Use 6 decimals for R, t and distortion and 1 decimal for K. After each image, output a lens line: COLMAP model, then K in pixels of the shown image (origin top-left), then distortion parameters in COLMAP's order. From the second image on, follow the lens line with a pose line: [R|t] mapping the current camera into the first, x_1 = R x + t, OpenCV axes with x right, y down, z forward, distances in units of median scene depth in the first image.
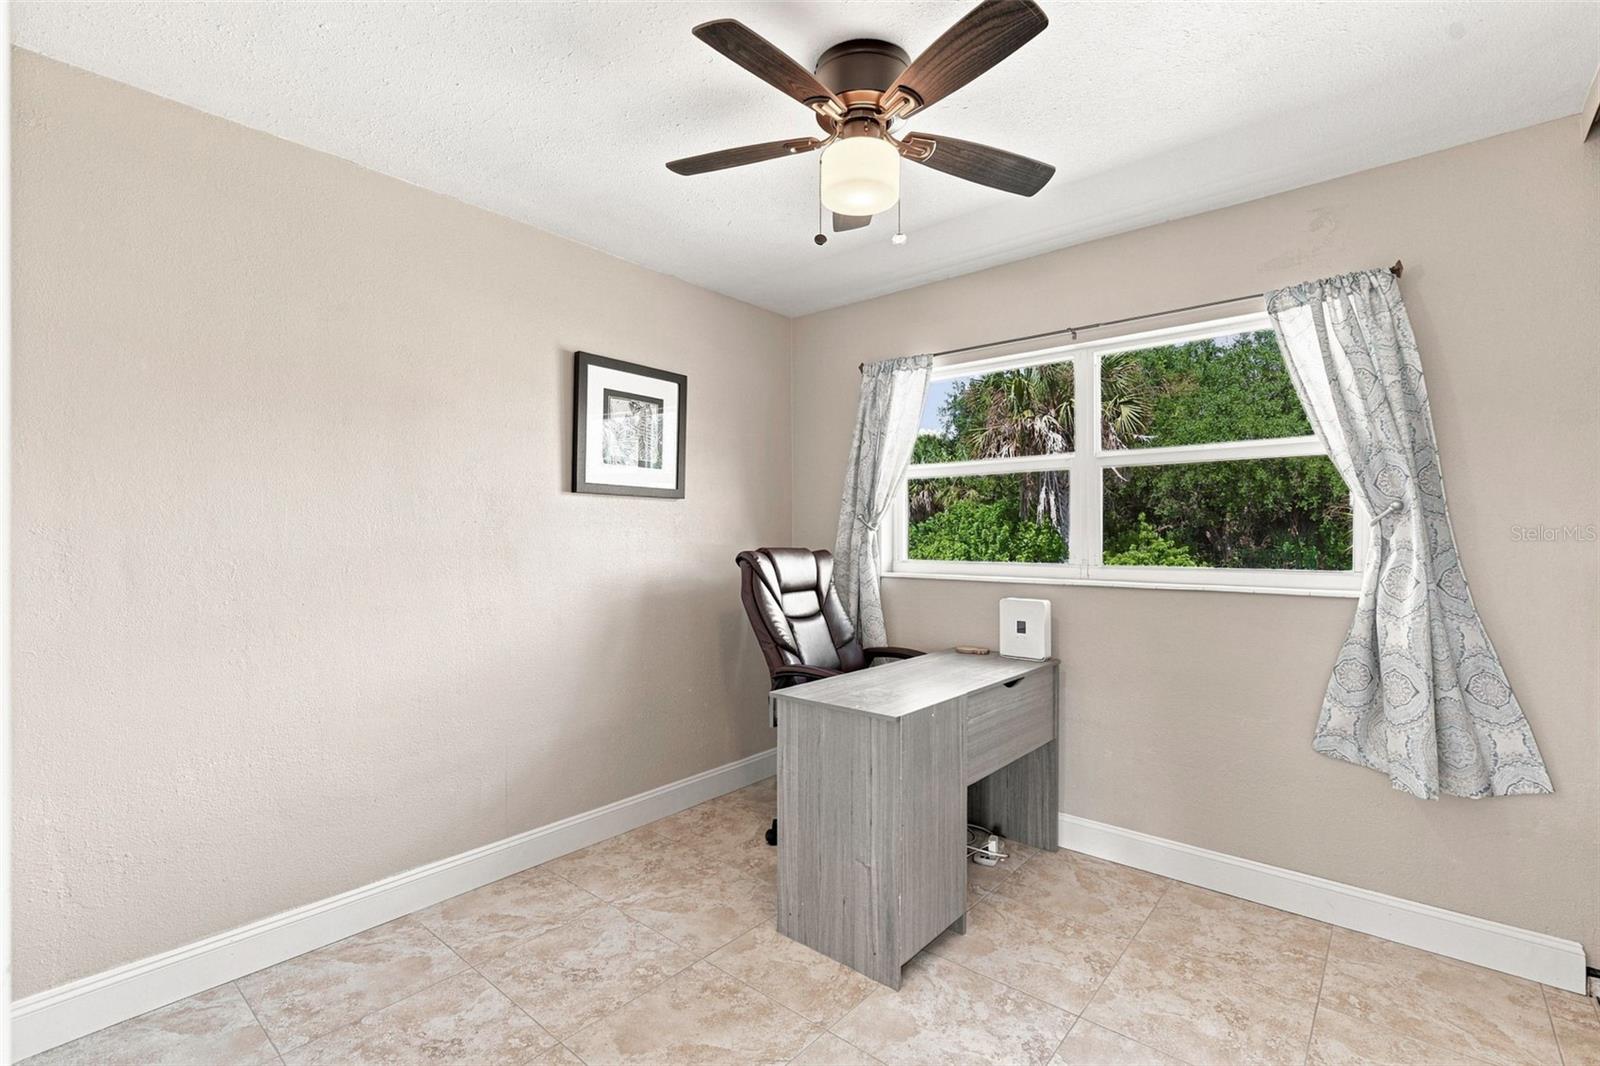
lens RADIAL K [[706.4, 0, 797.8], [0, 706.4, 535.0], [0, 0, 1]] dist [-0.003508, -0.000756]
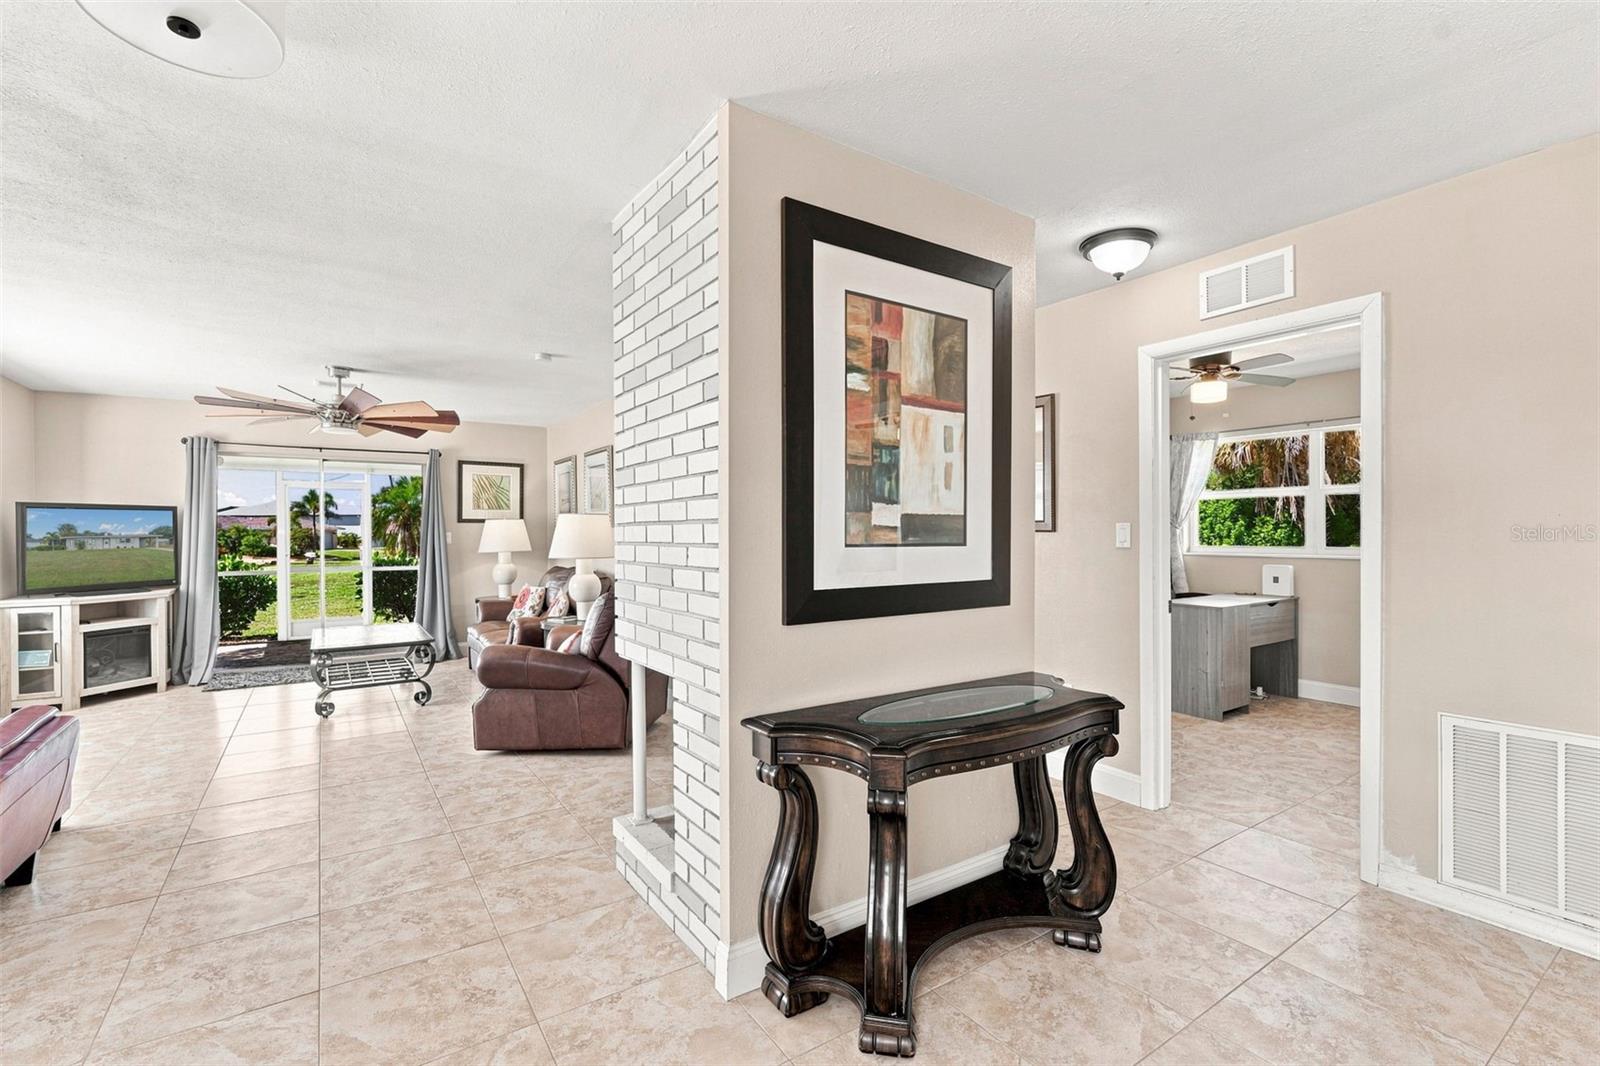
lens RADIAL K [[706.4, 0, 797.8], [0, 706.4, 535.0], [0, 0, 1]] dist [-0.003508, -0.000756]
pose [[0.965318, -0.001472, -0.261074, -0.382269], [0.003295, 0.999973, 0.006547, -0.006247], [0.261058, -0.007180, 0.965297, -1.037983]]
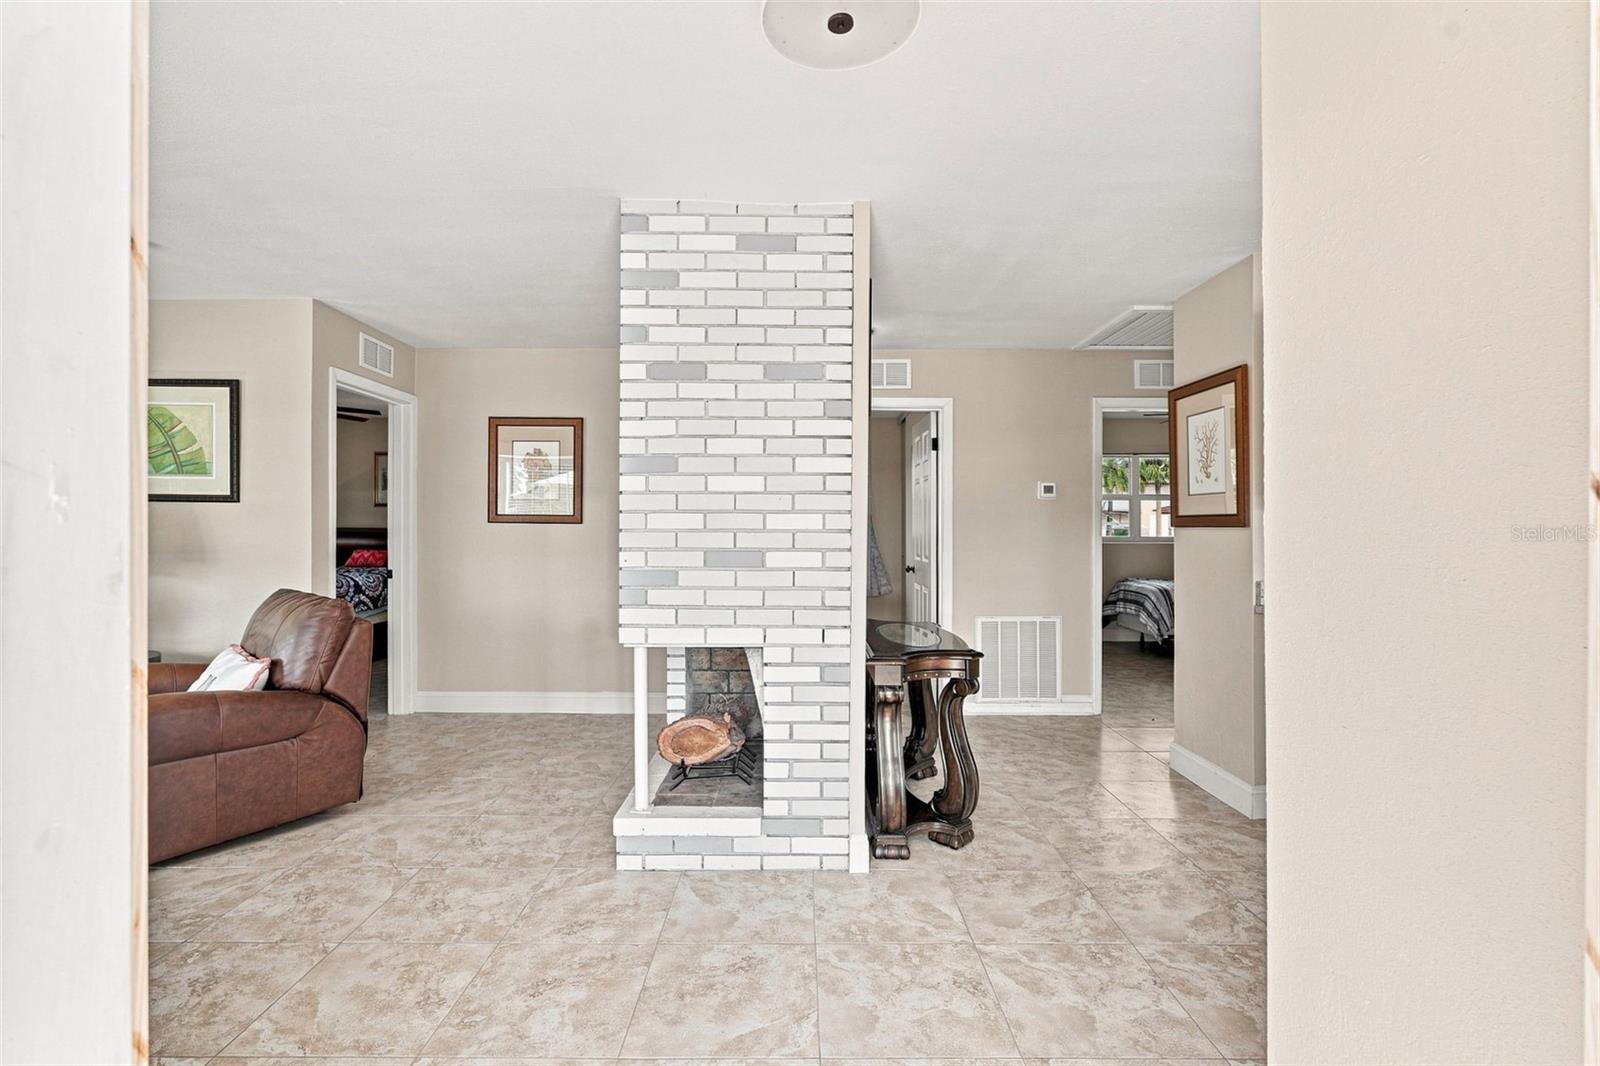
lens RADIAL K [[720.9, 0, 795.9], [0, 720.9, 524.8], [0, 0, 1]] dist [-0.001143, 0.000018]
pose [[0.756252, 0.006395, 0.654249, -1.192386], [-0.006113, 0.999978, -0.002708, 0.002417], [-0.654252, -0.001951, 0.756274, -1.041527]]
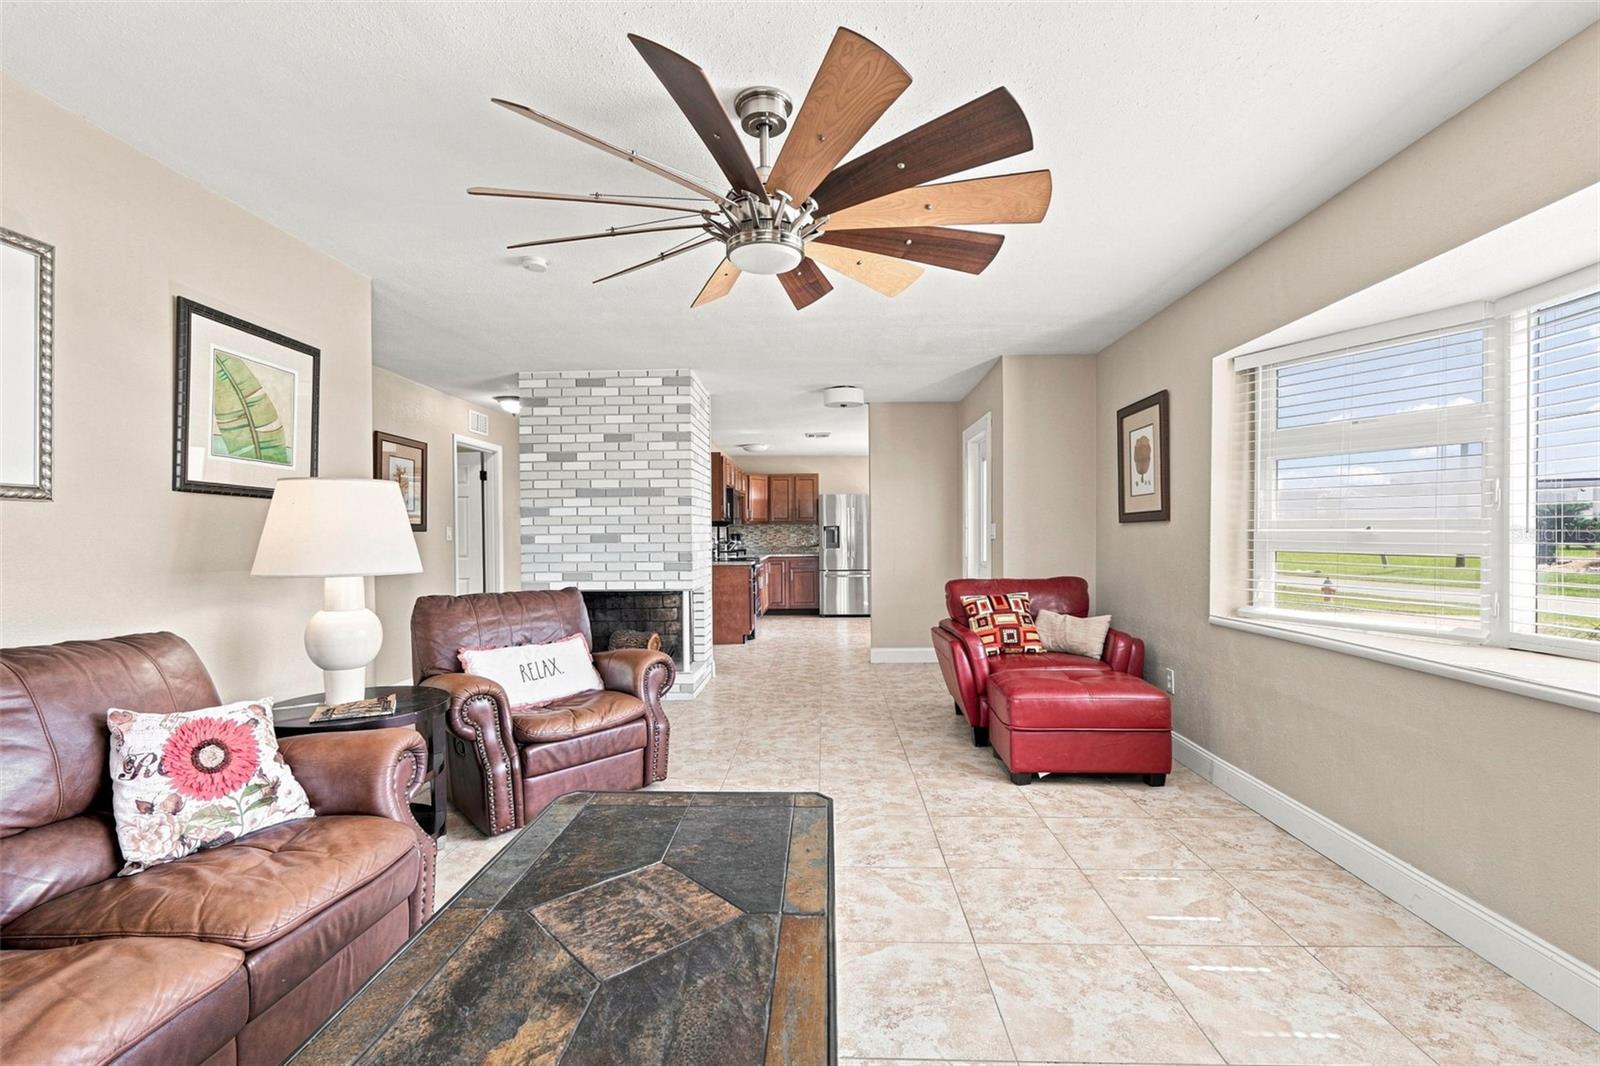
lens RADIAL K [[706.4, 0, 797.8], [0, 706.4, 535.0], [0, 0, 1]] dist [-0.003508, -0.000756]
pose [[-0.626077, 0.007490, 0.779725, -2.225342], [0.009405, 0.999954, -0.002053, 0.019295], [-0.779704, 0.006048, -0.626119, 0.533909]]
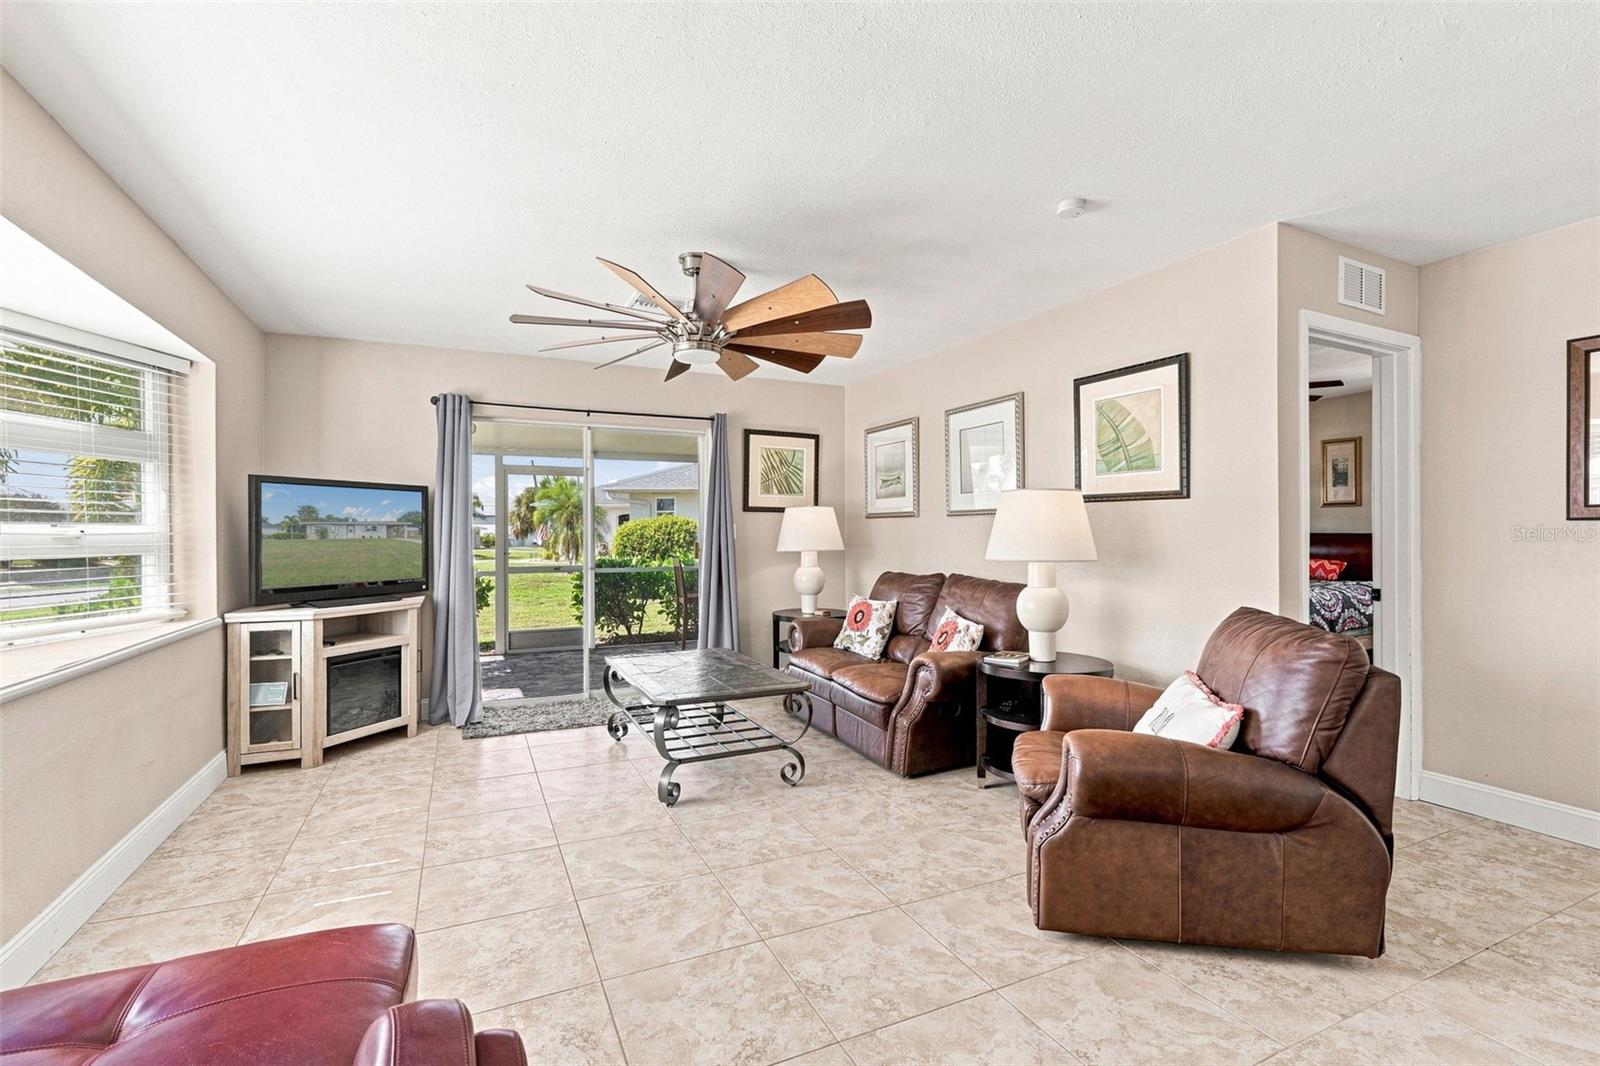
lens RADIAL K [[719.3, 0, 796.5], [0, 719.3, 529.4], [0, 0, 1]] dist [-0.004173, -0.000001]
pose [[0.913822, -0.000154, -0.406115, -1.202934], [-0.001592, 0.999991, -0.003959, 0.015618], [0.406111, 0.004264, 0.913814, -0.675260]]
